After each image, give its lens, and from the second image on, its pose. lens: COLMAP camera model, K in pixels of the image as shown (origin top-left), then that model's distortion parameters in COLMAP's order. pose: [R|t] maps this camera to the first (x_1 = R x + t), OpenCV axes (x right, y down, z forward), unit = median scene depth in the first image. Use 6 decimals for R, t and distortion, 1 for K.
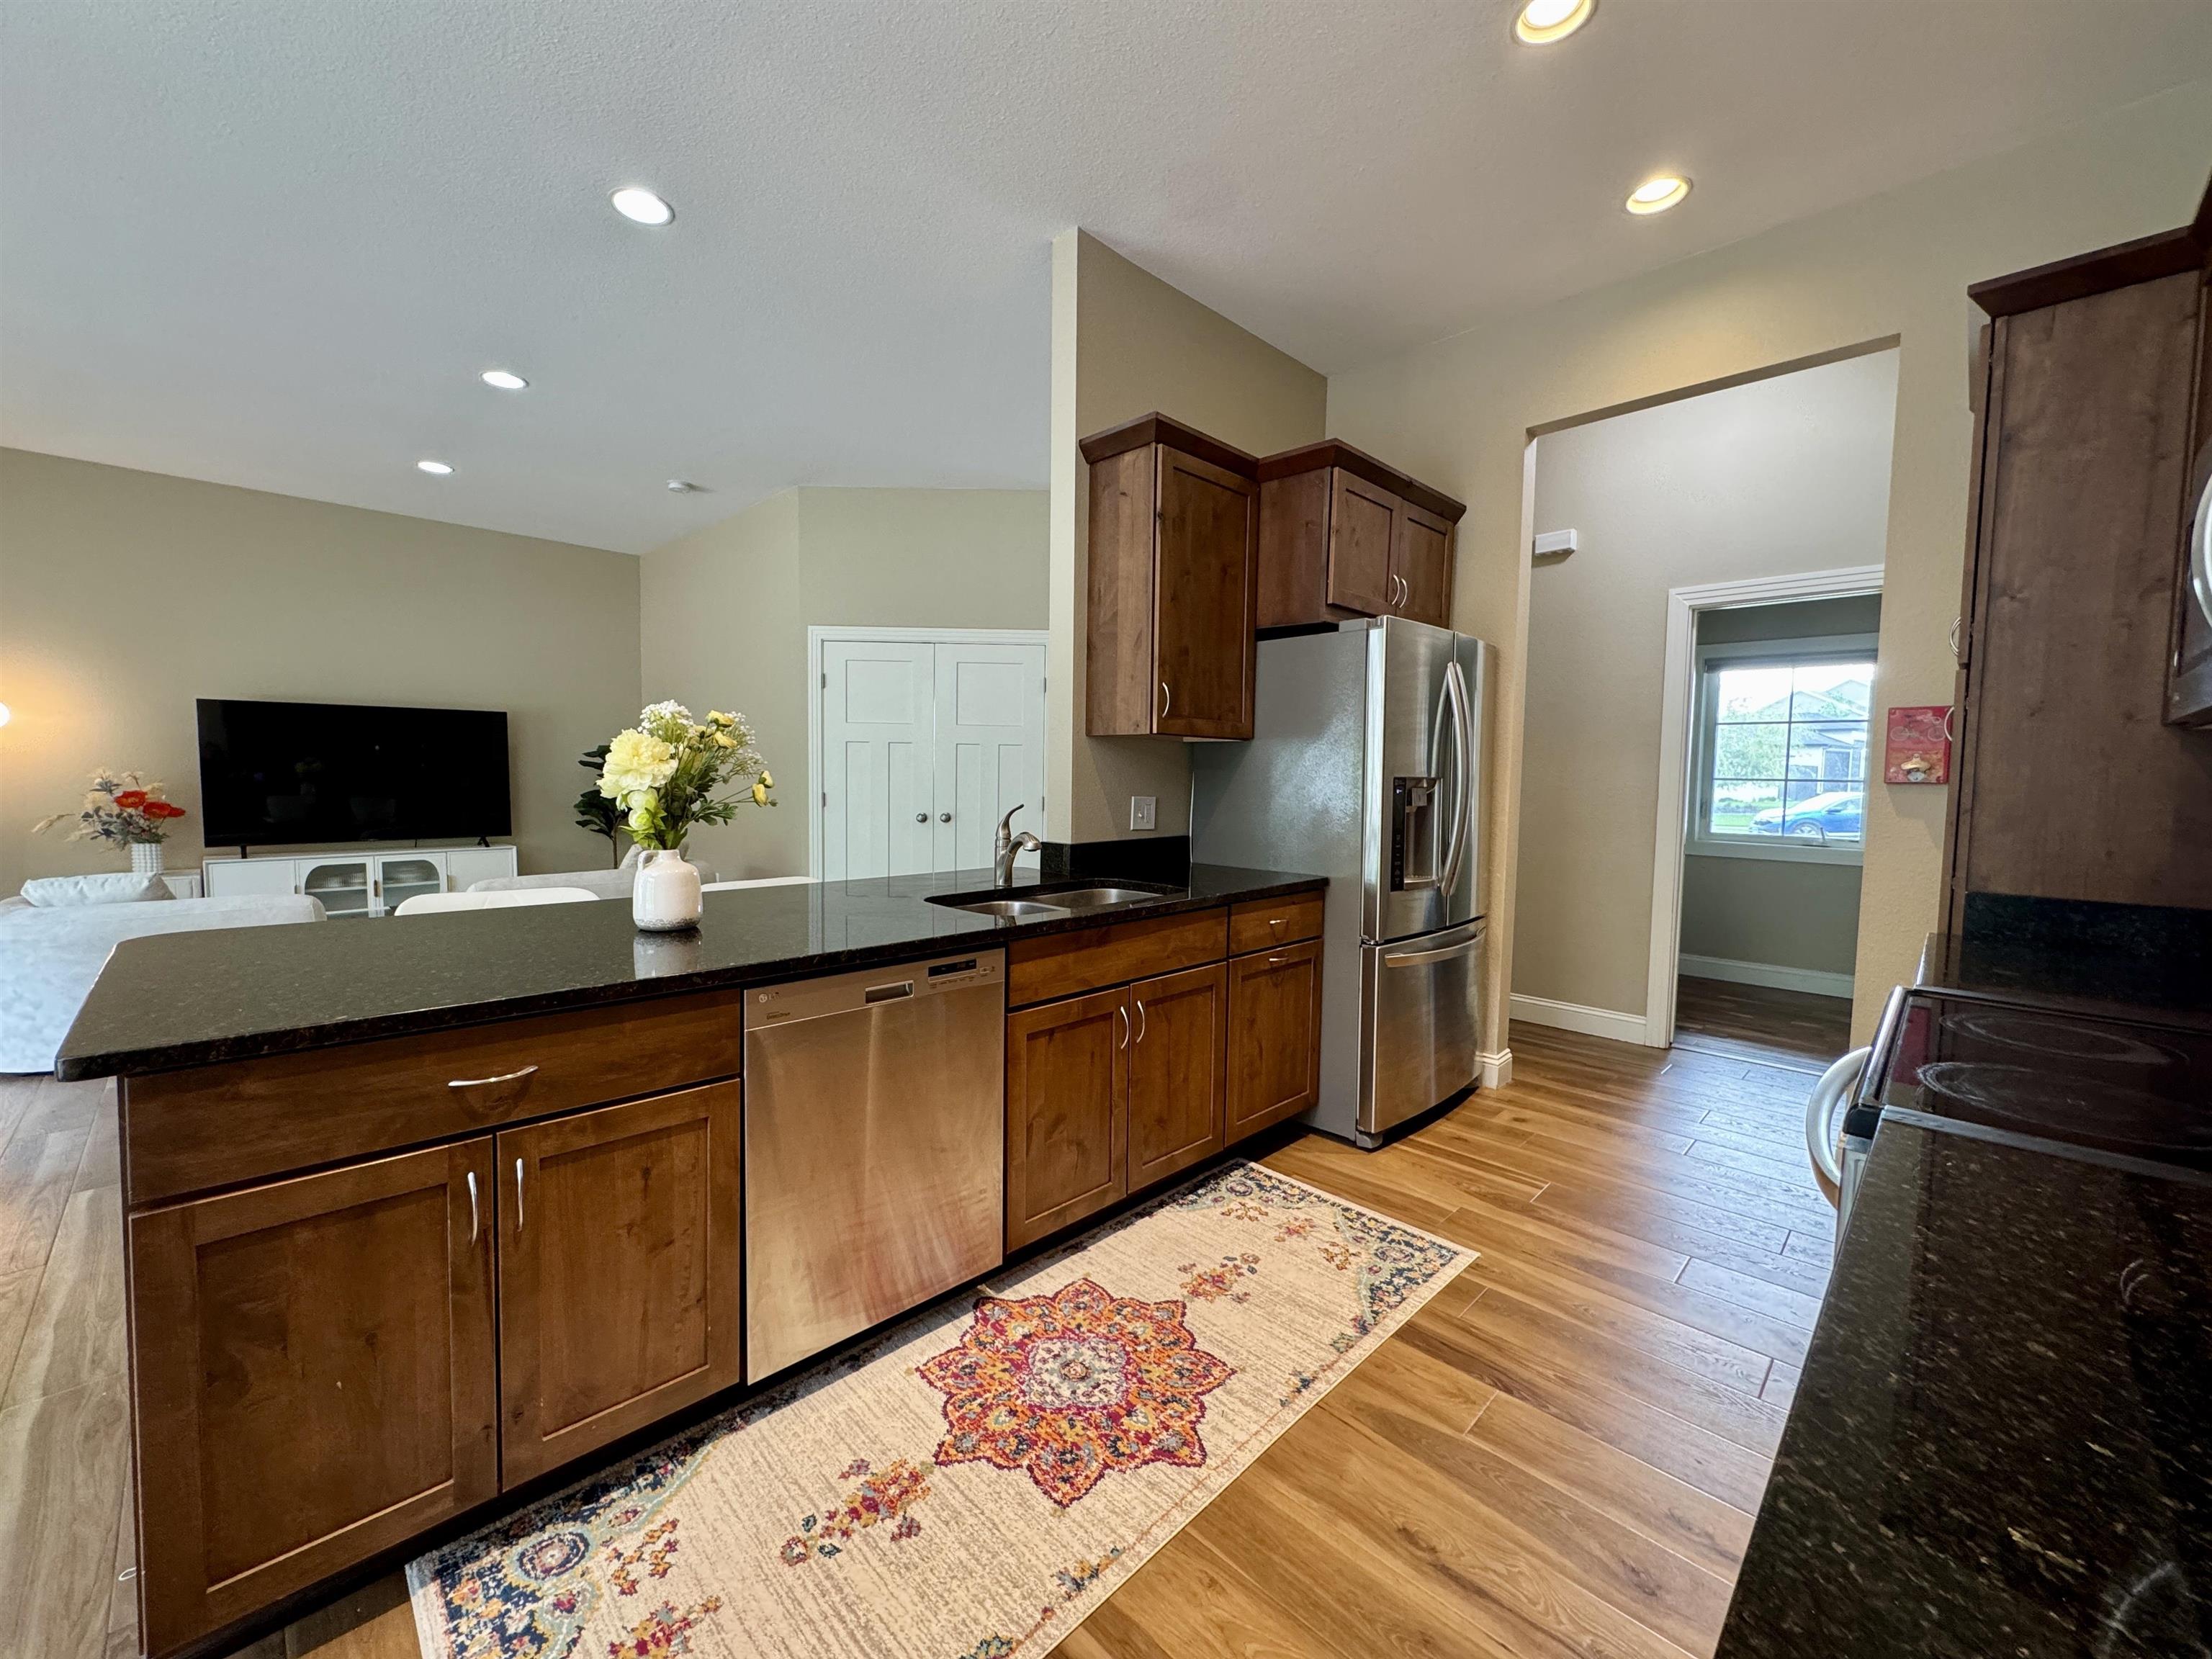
lens RADIAL K [[881.5, 0, 1106.7], [0, 881.5, 827.3], [0, 0, 1]] dist [-0.003433, 0.000593]
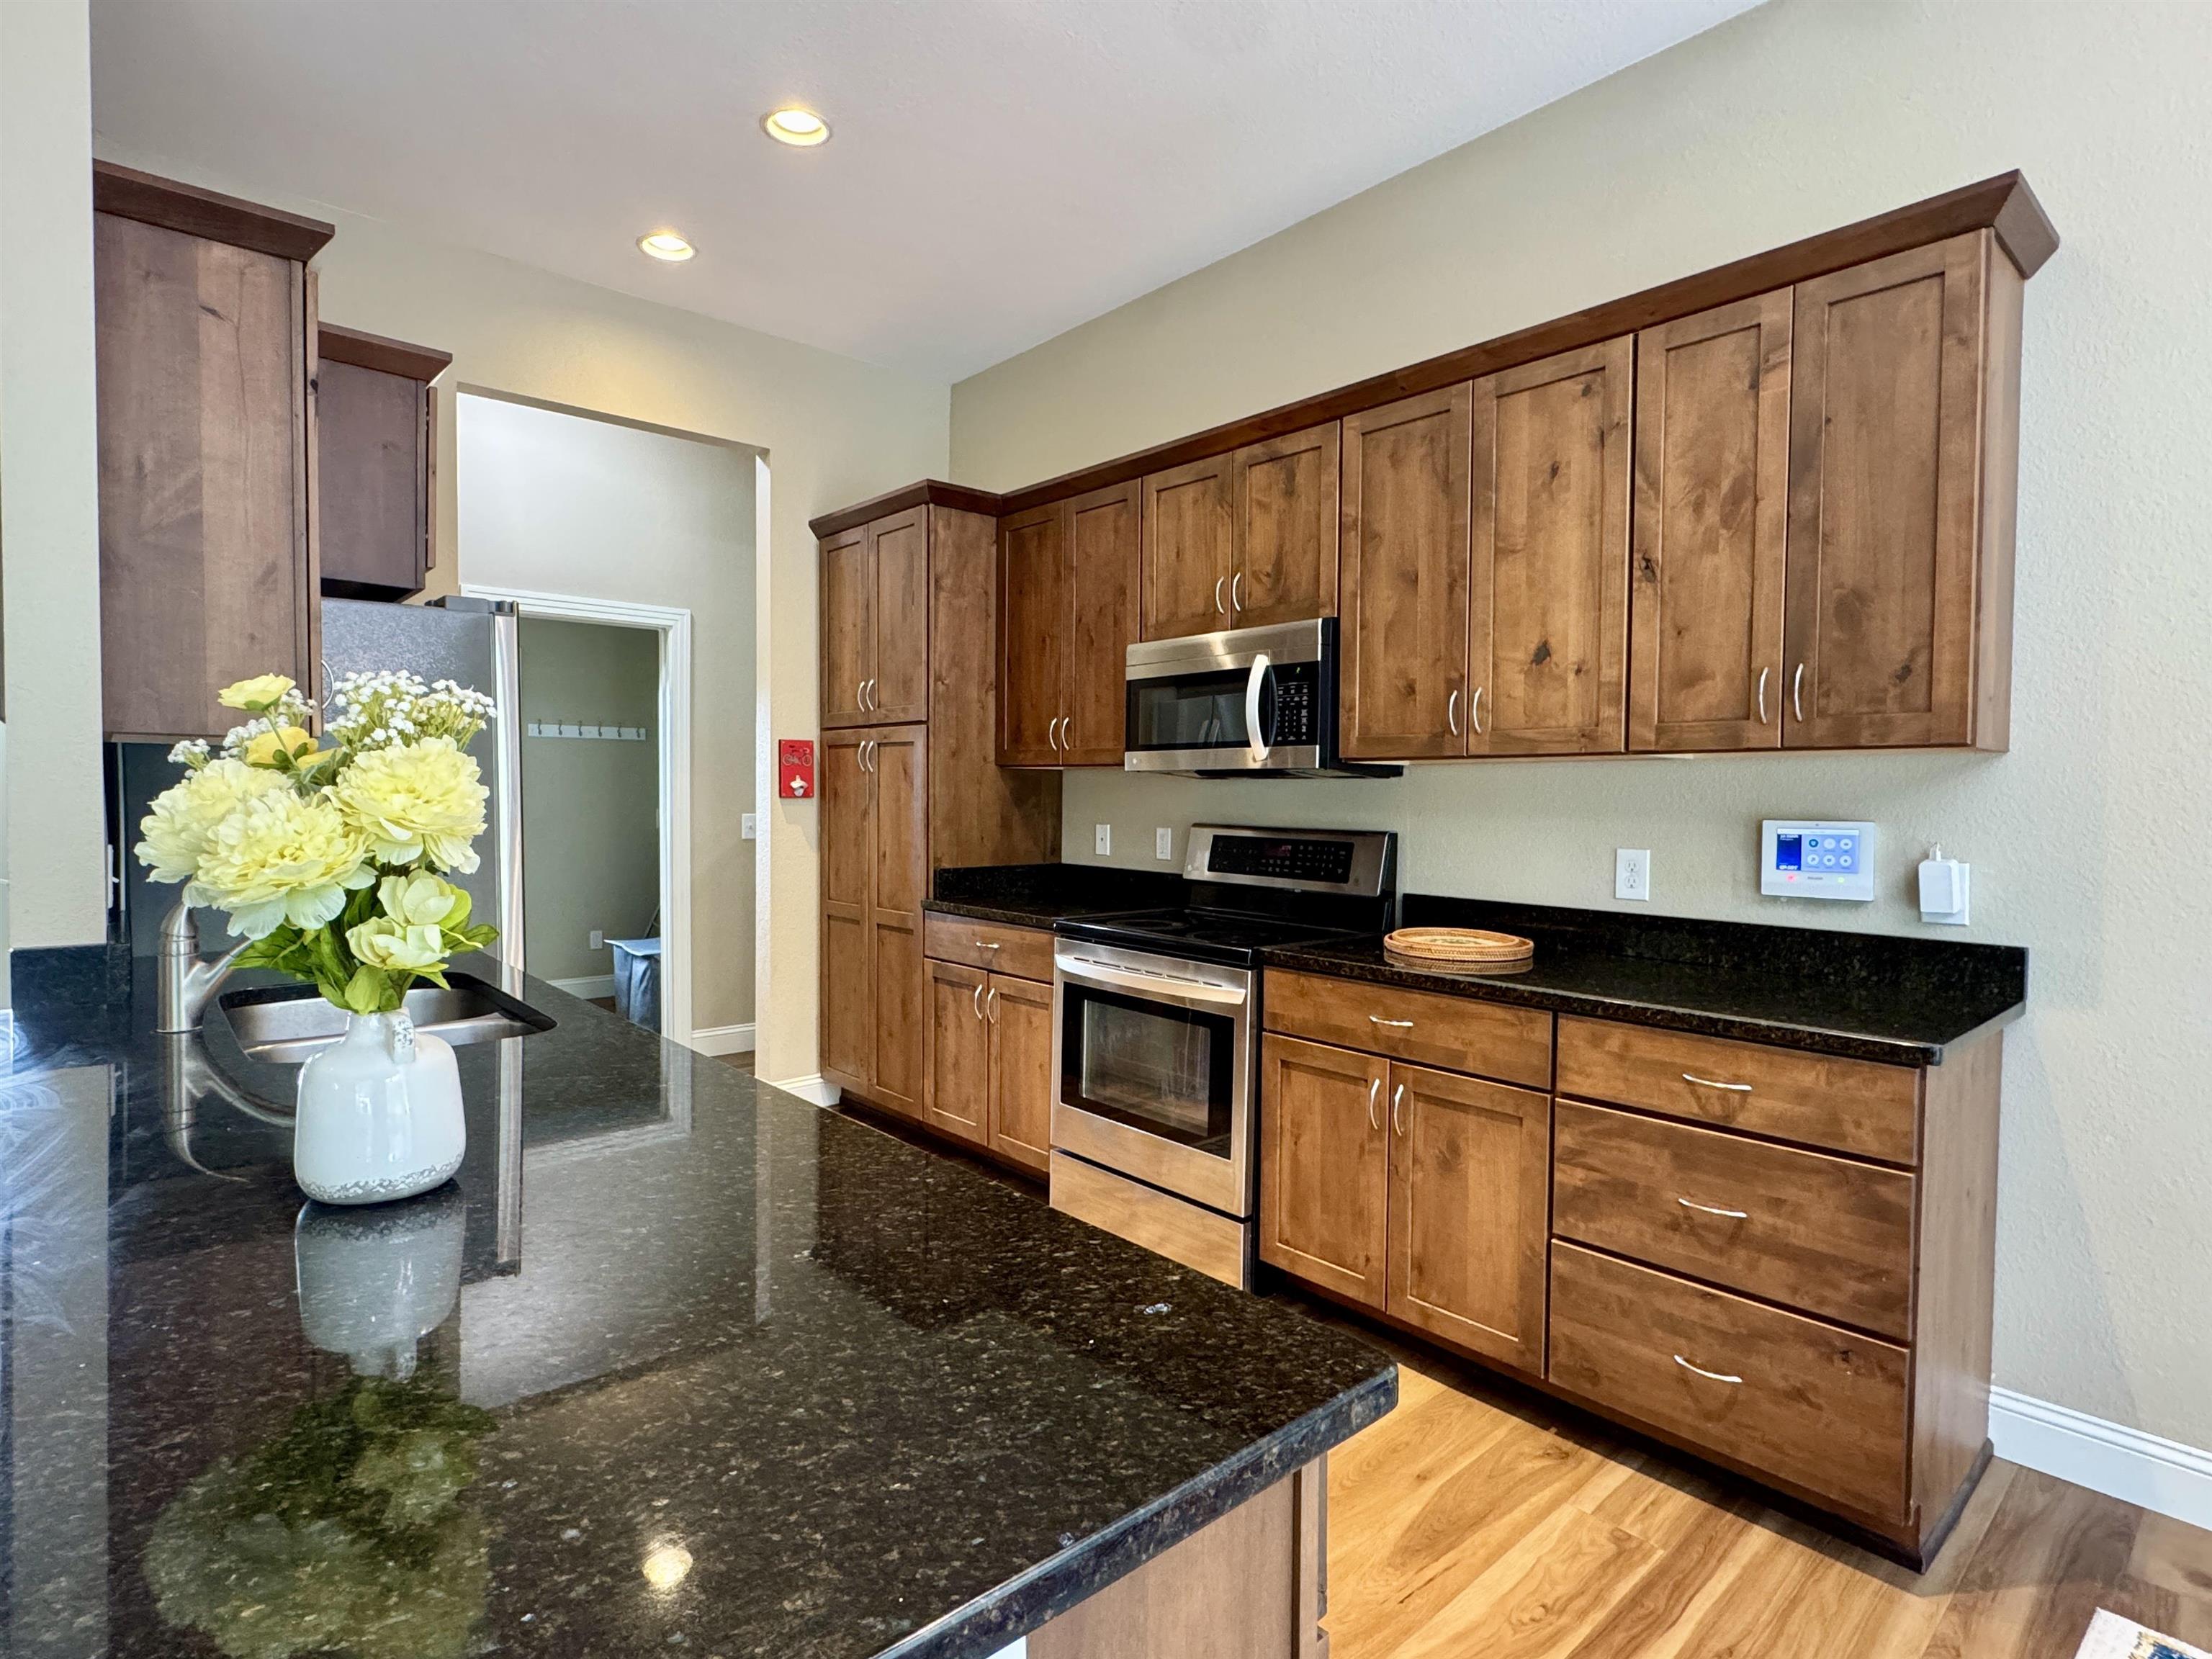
lens RADIAL K [[1130.0, 0, 1103.6], [0, 1130.0, 831.9], [0, 0, 1]] dist [-0.003639, 0.000654]
pose [[0.062577, -0.048592, 0.996857, -0.969068], [0.056429, 0.997389, 0.045076, -0.063763], [-0.996444, 0.053430, 0.065156, 0.567294]]
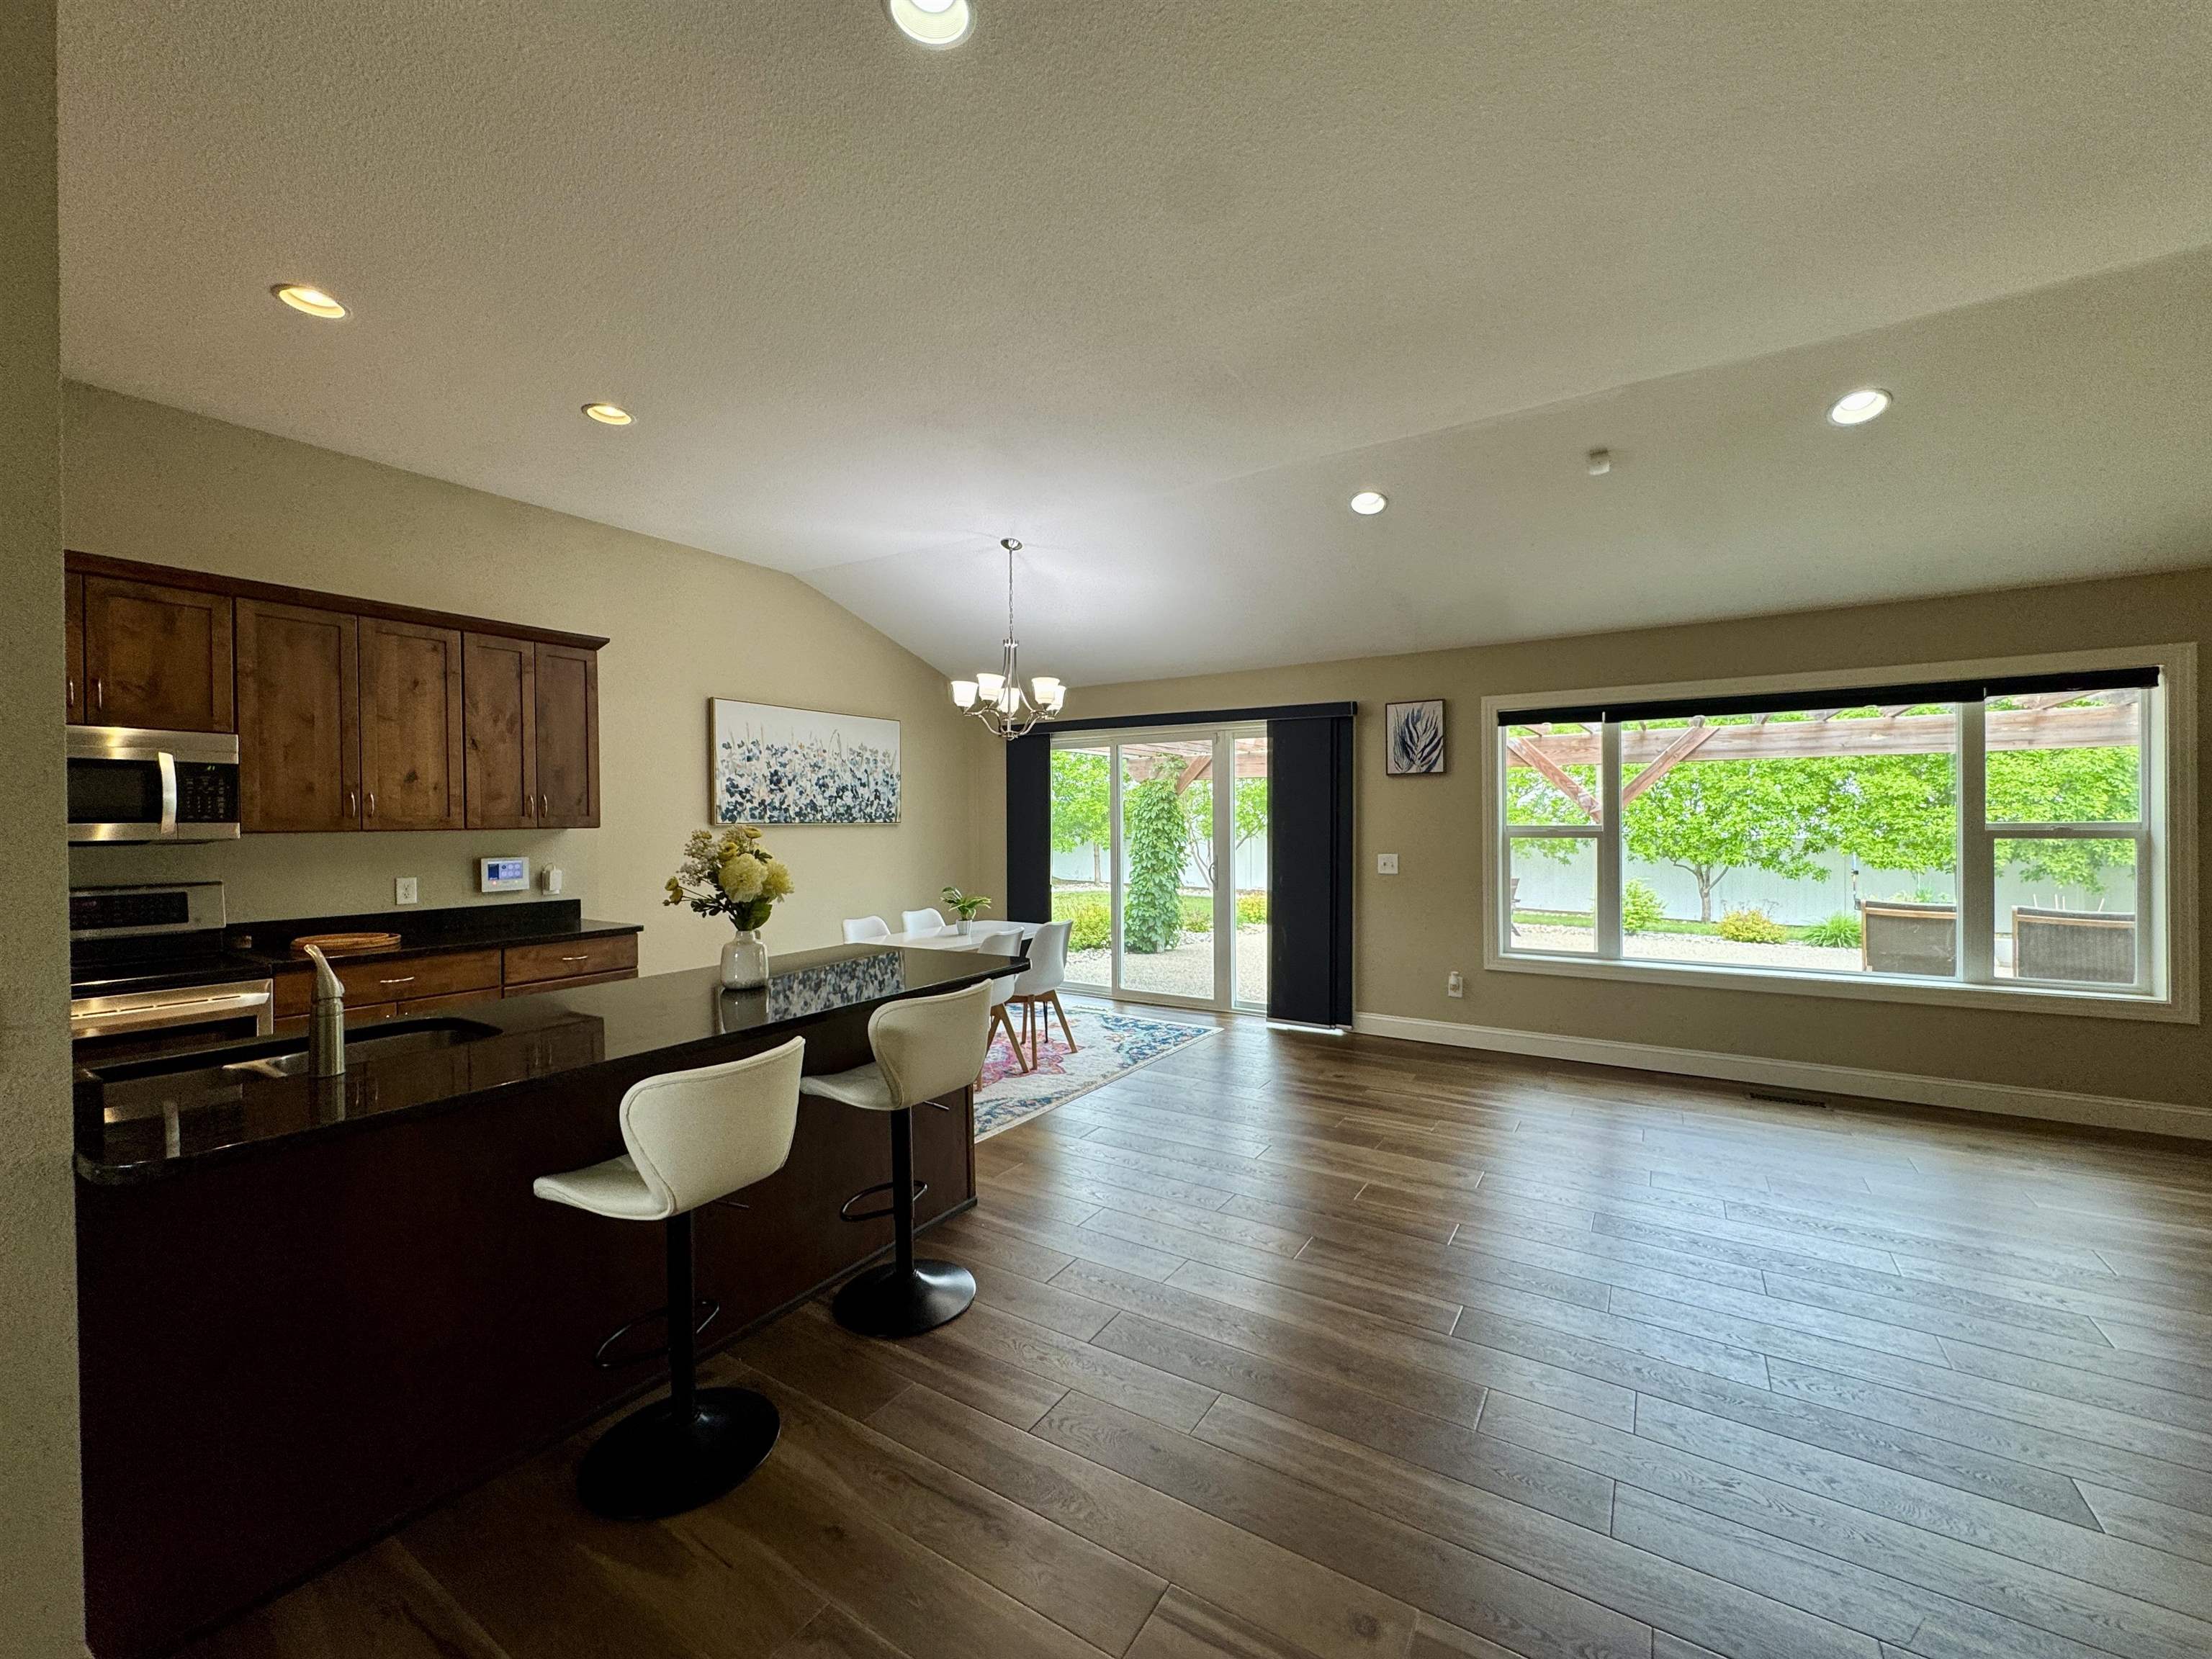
lens RADIAL K [[883.5, 0, 1106.3], [0, 883.5, 826.8], [0, 0, 1]] dist [-0.002964, 0.000472]
pose [[-0.977847, -0.004419, -0.209275, -0.719284], [-0.018546, 0.997674, 0.065589, -0.225033], [0.208498, 0.068017, -0.975655, 2.323303]]
